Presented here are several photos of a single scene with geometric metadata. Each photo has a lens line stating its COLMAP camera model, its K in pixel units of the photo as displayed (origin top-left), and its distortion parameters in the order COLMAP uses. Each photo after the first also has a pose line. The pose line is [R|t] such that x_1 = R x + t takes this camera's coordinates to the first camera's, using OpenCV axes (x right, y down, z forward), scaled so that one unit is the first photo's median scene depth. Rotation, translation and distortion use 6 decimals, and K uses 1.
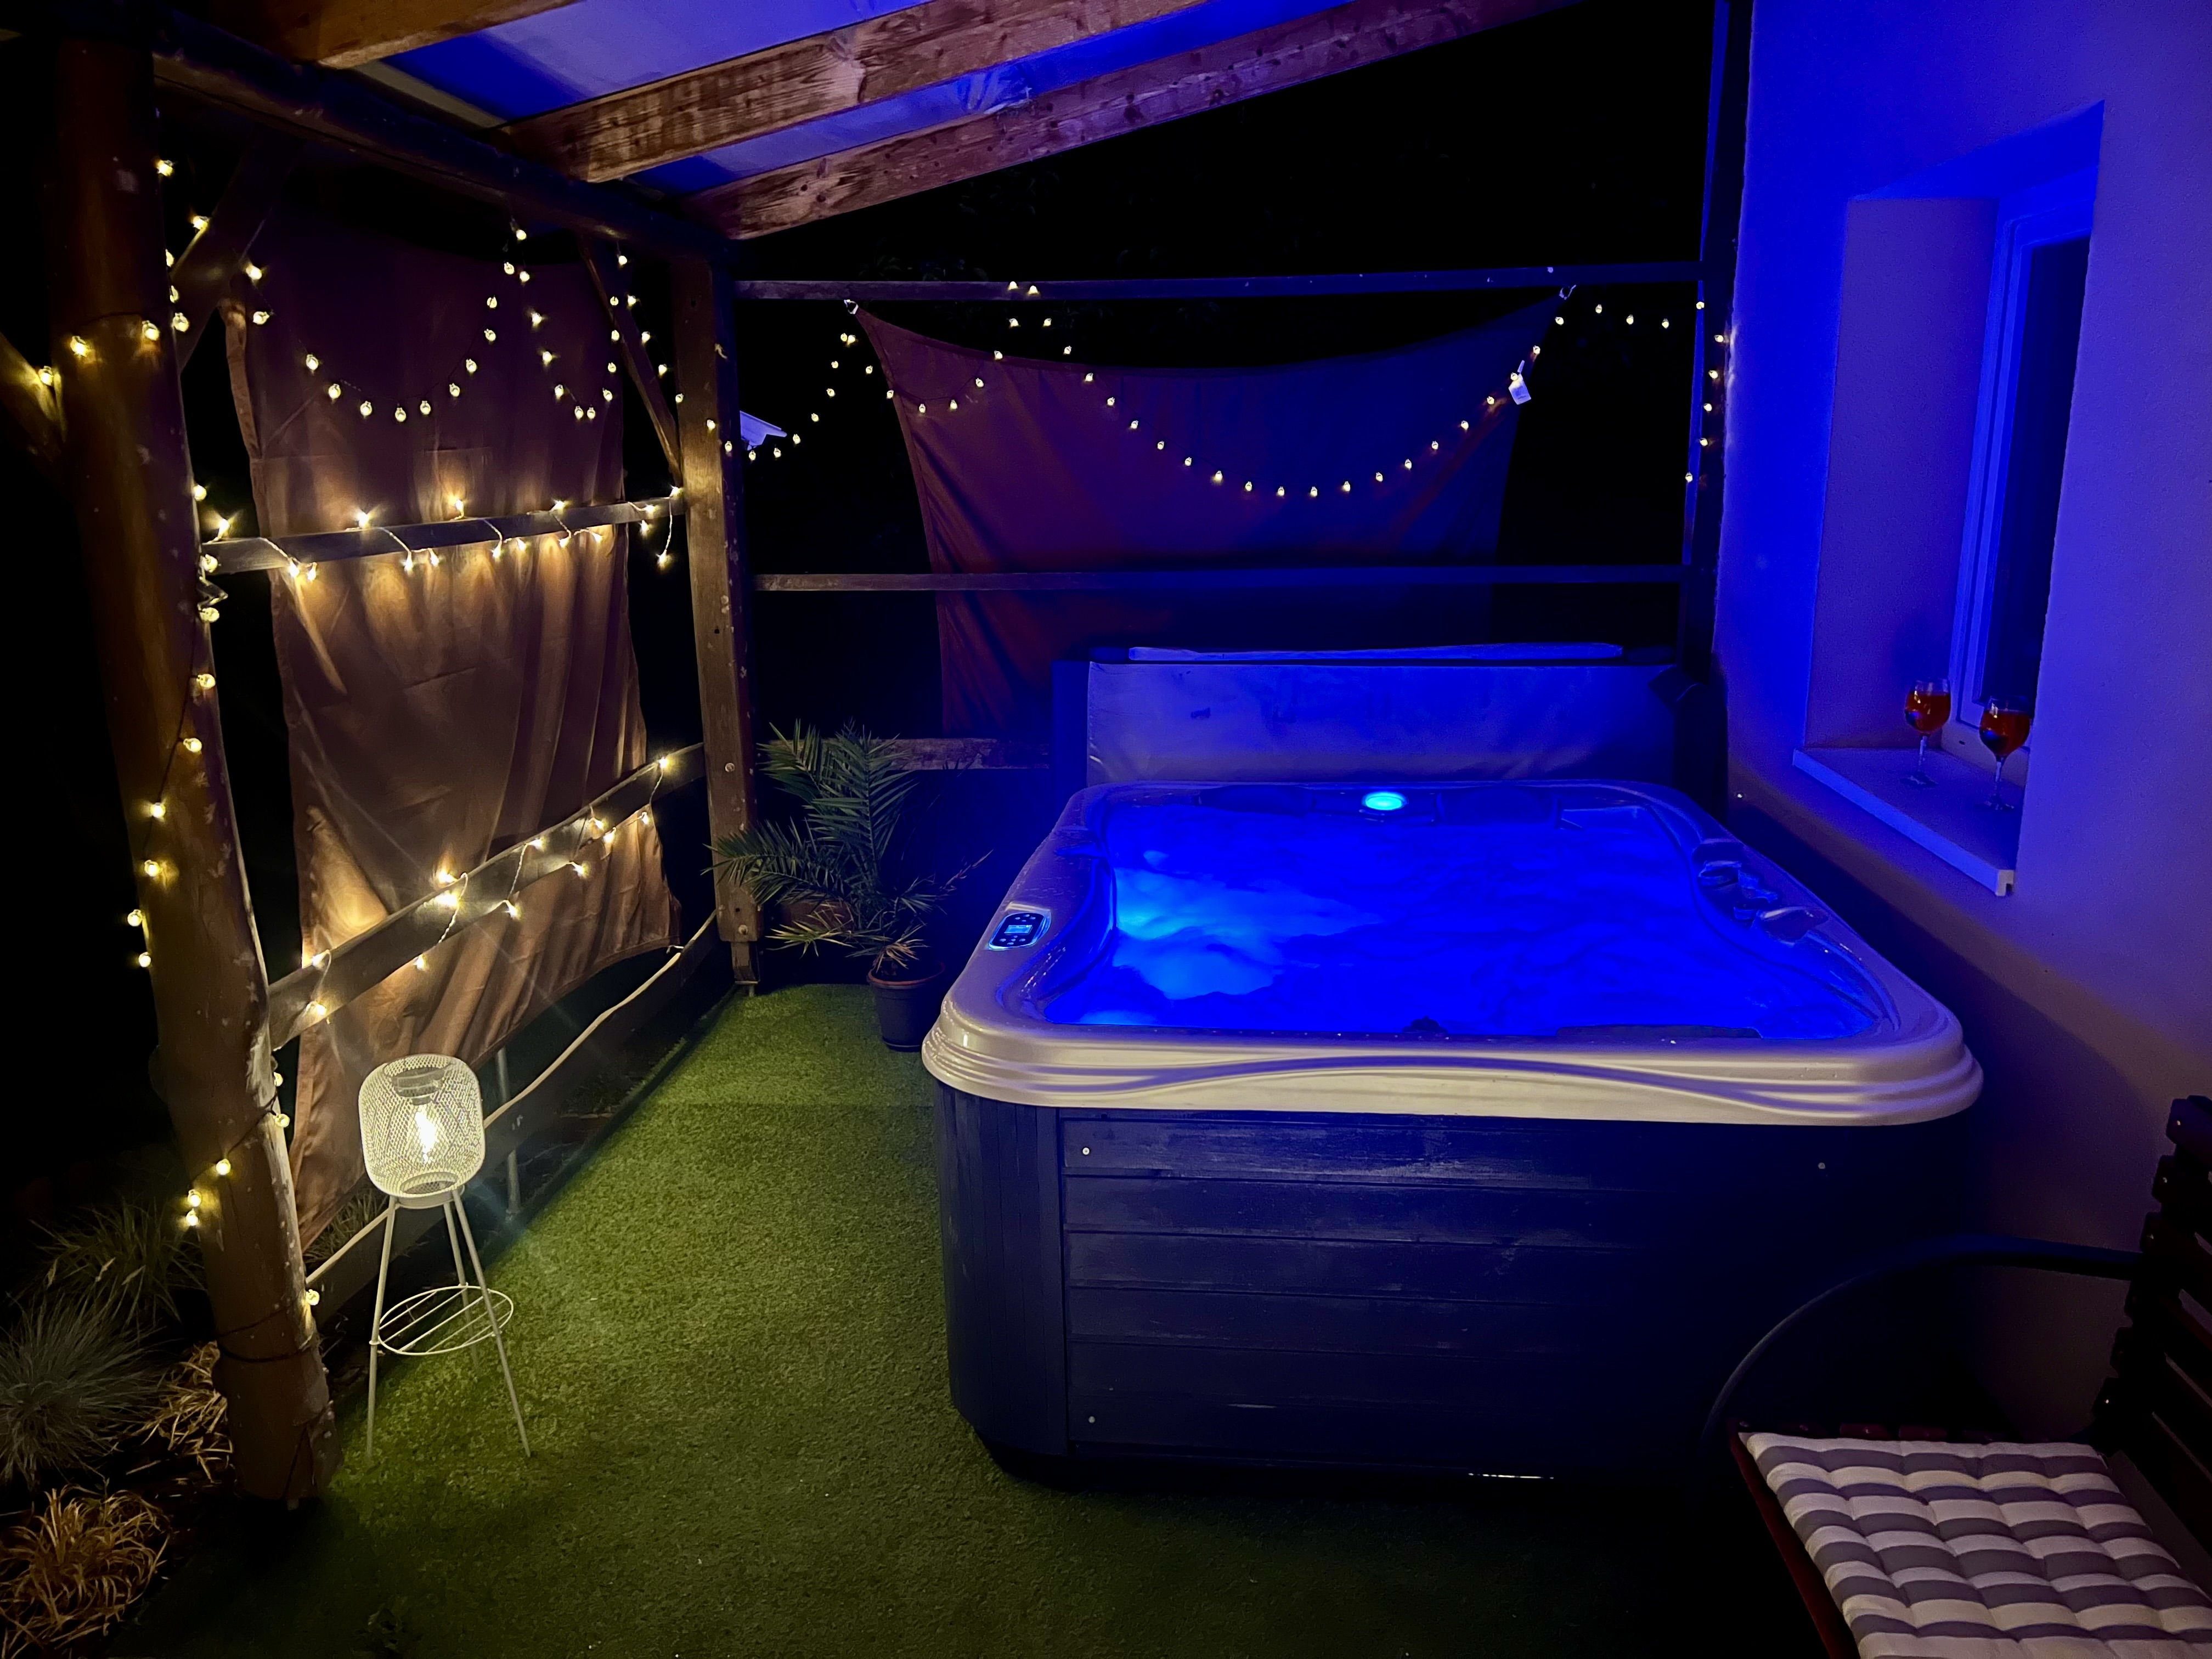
lens RADIAL K [[1653.3, 0, 1110.5], [0, 1653.3, 834.8], [0, 0, 1]] dist [0.051646, -0.062318]
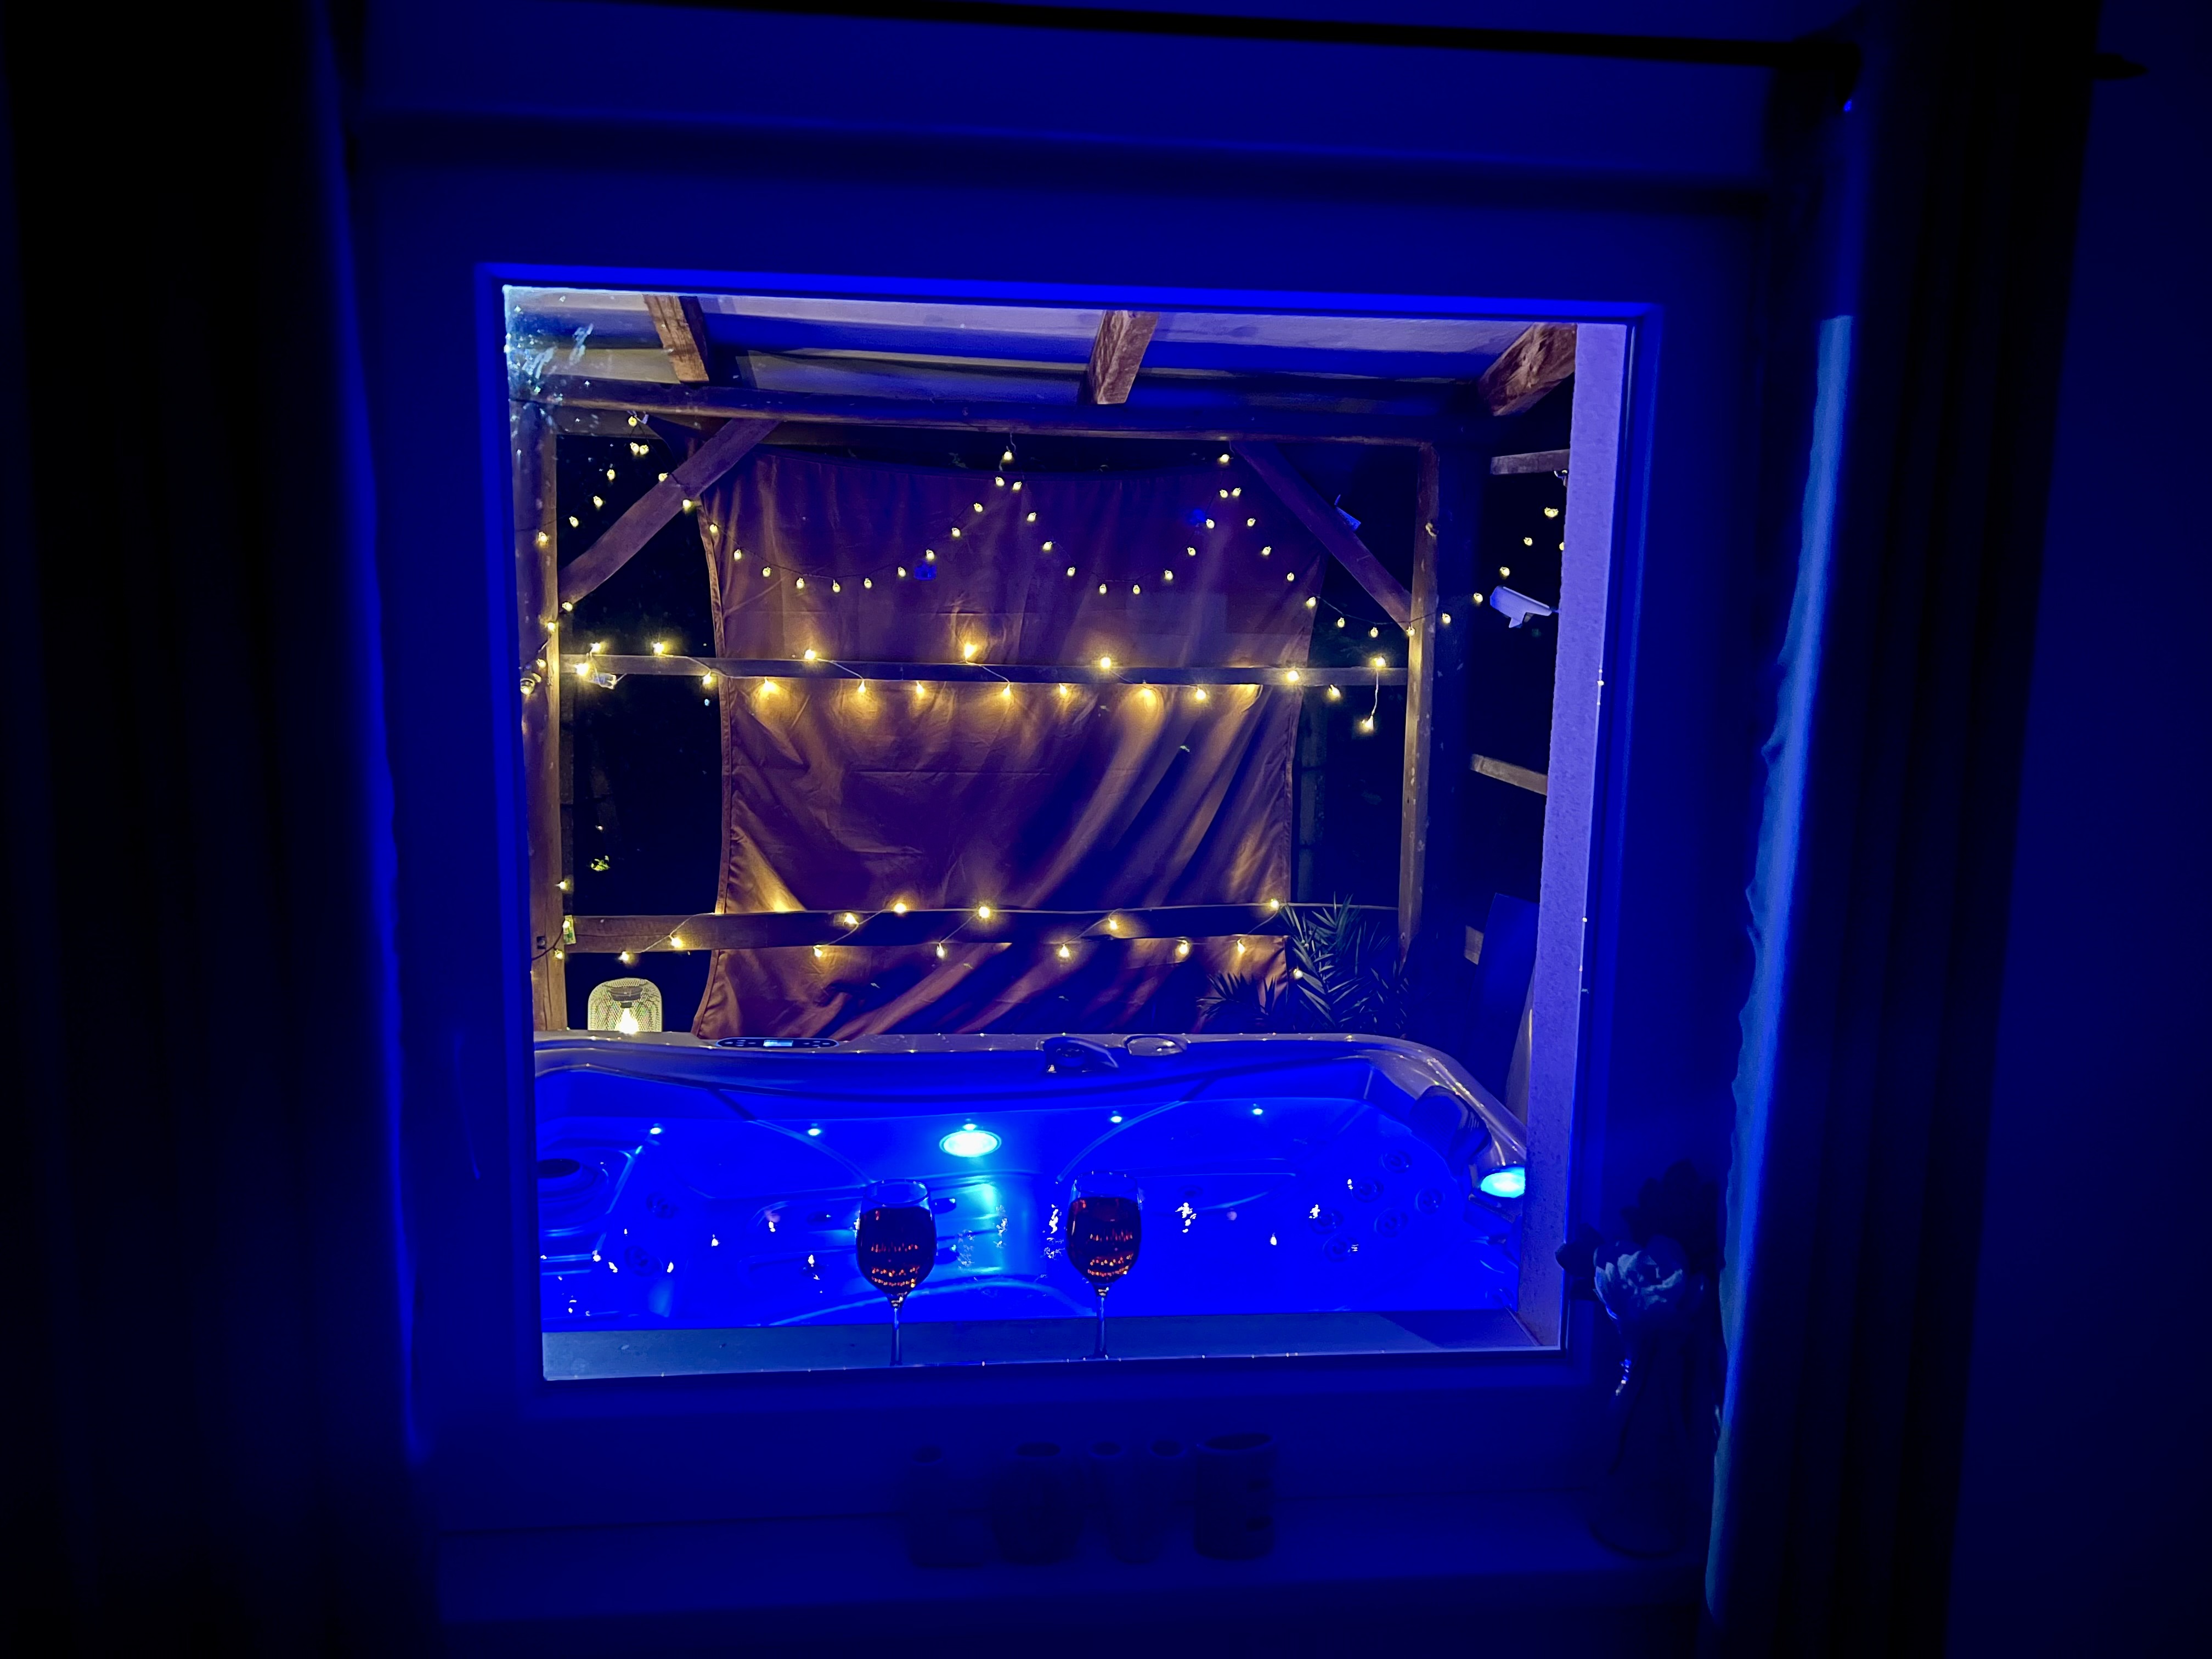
lens RADIAL K [[1653.5, 0, 1104.5], [0, 1653.5, 818.4], [0, 0, 1]] dist [0.084985, -0.001358]
pose [[0.199421, 0.174526, -0.964247, 0.728915], [-0.249758, 0.960566, 0.122206, -0.198018], [0.947551, 0.216458, 0.235146, 0.618290]]
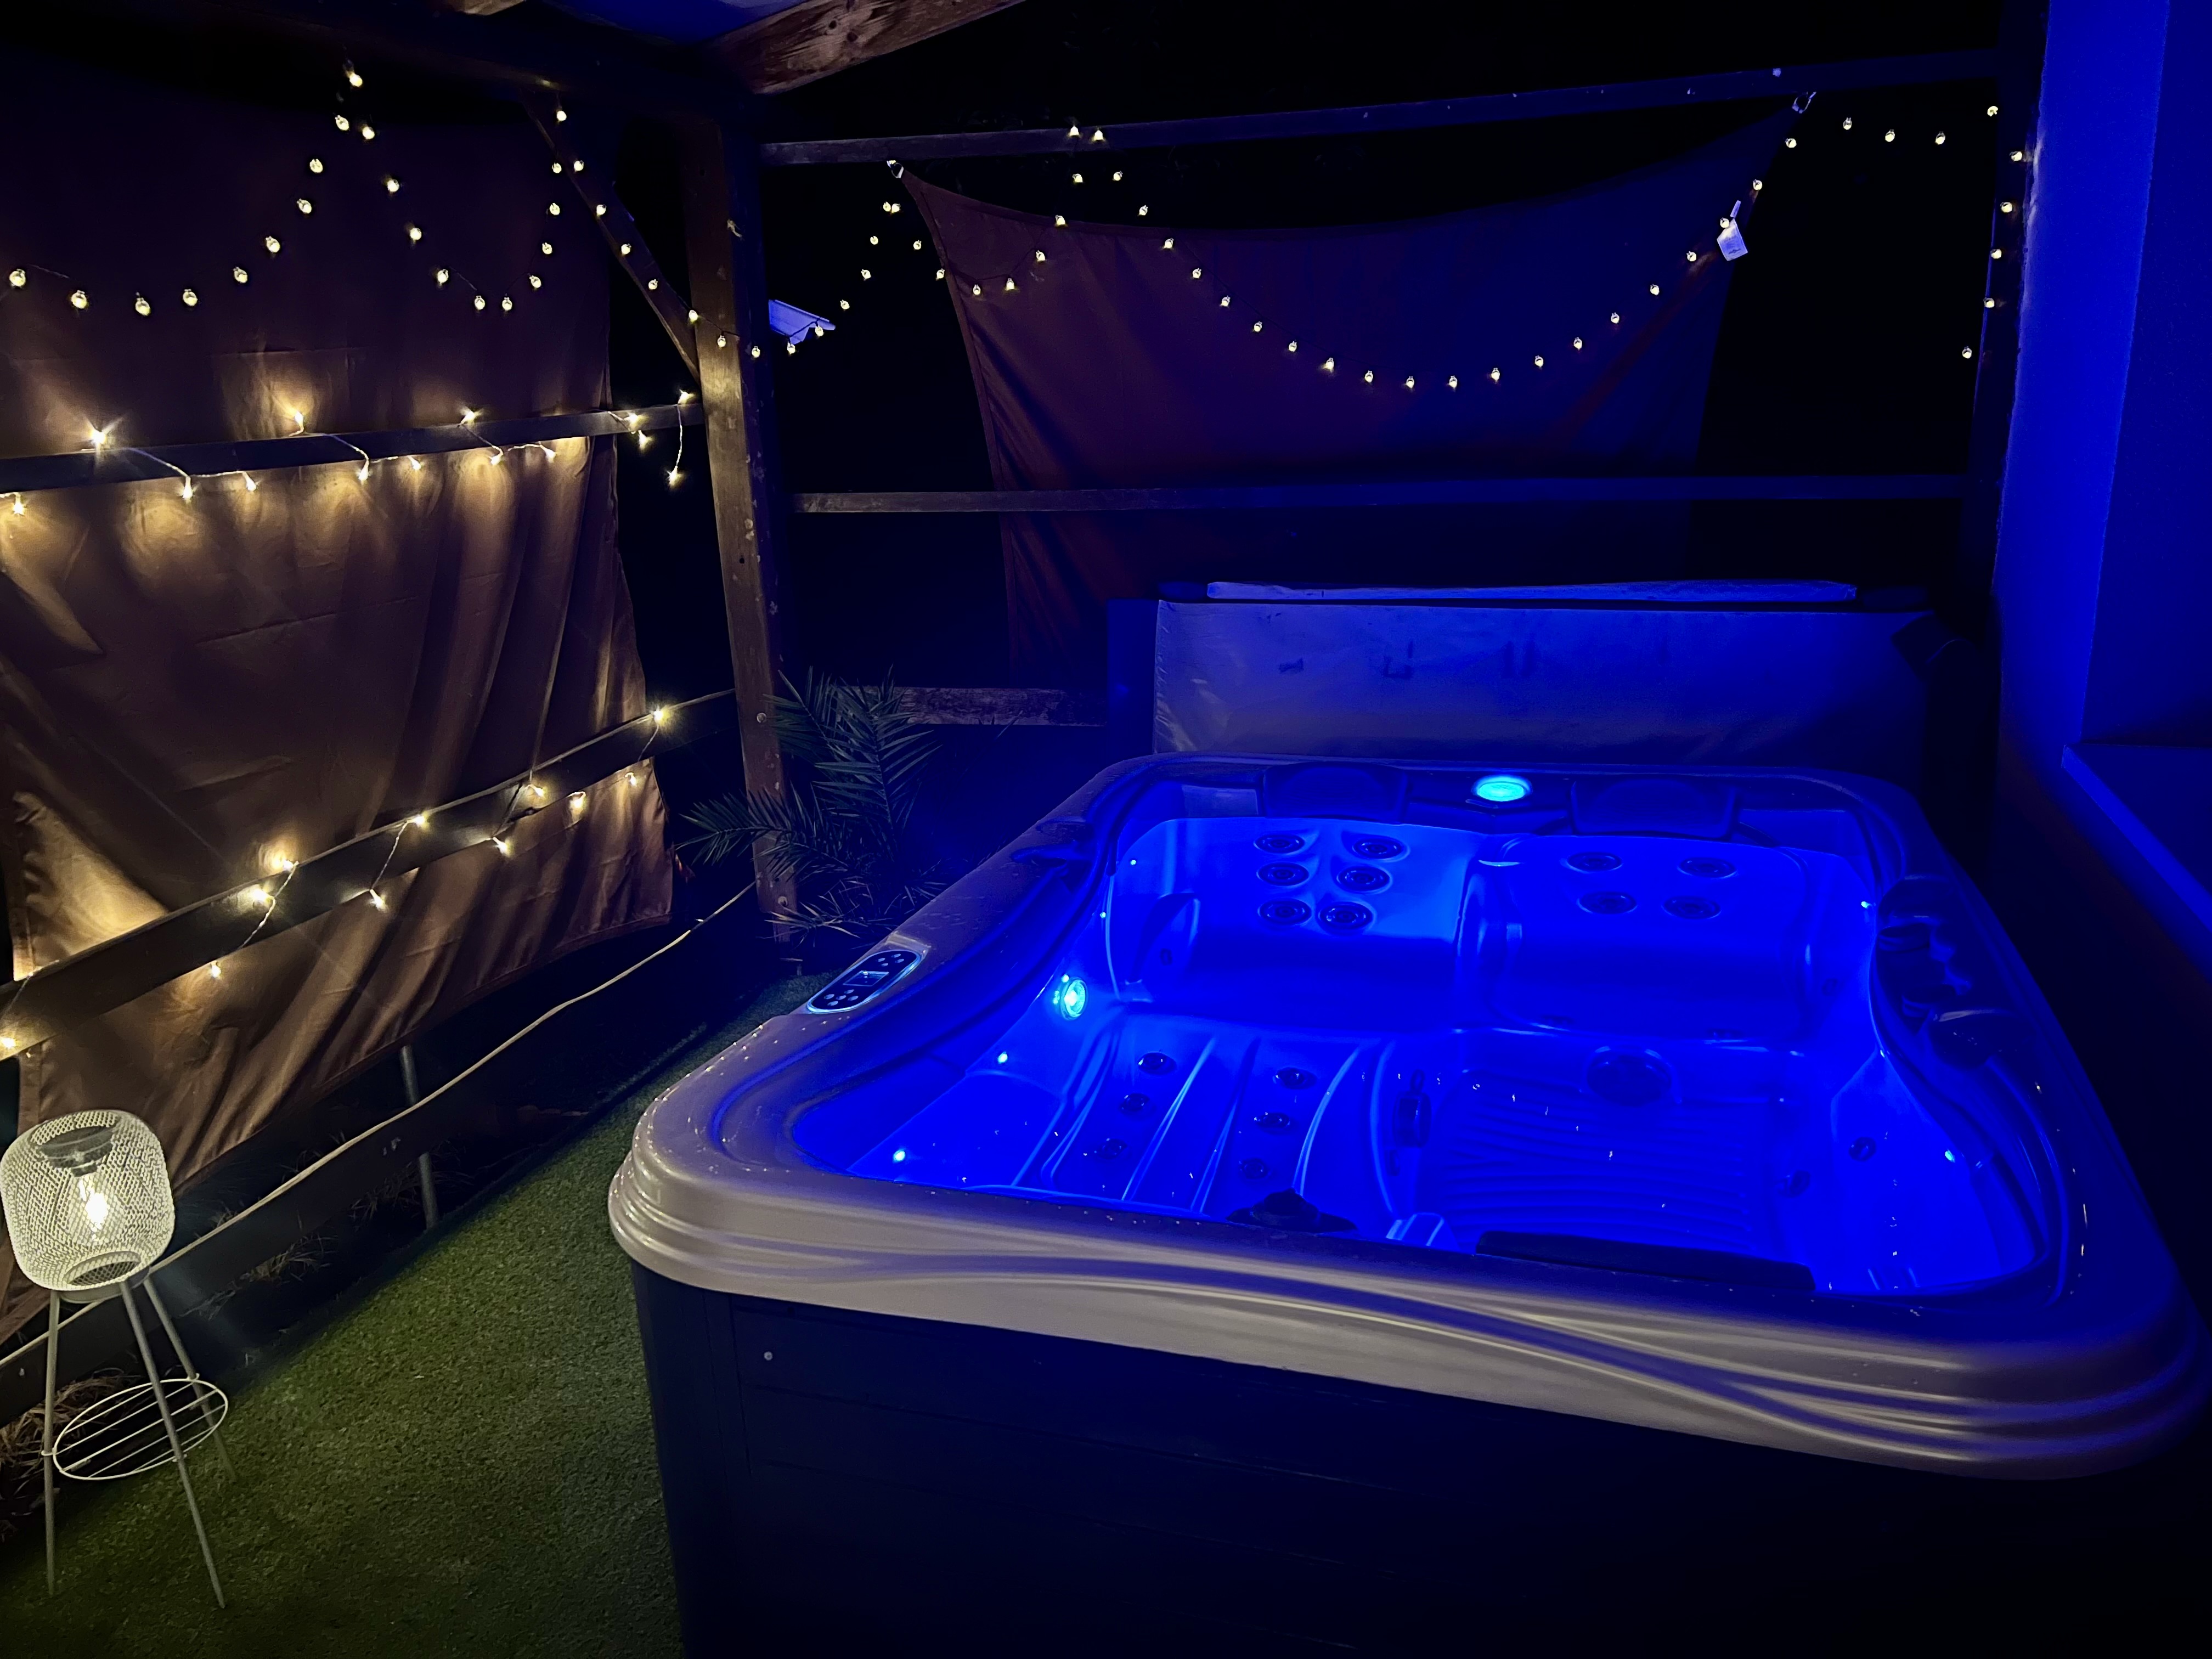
lens RADIAL K [[1653.3, 0, 1110.5], [0, 1653.3, 834.8], [0, 0, 1]] dist [0.051646, -0.062318]
pose [[0.977565, 0.037937, -0.207189, 0.141062], [-0.026123, 0.997889, 0.059463, -0.038090], [0.209008, -0.052716, 0.976492, 0.196893]]
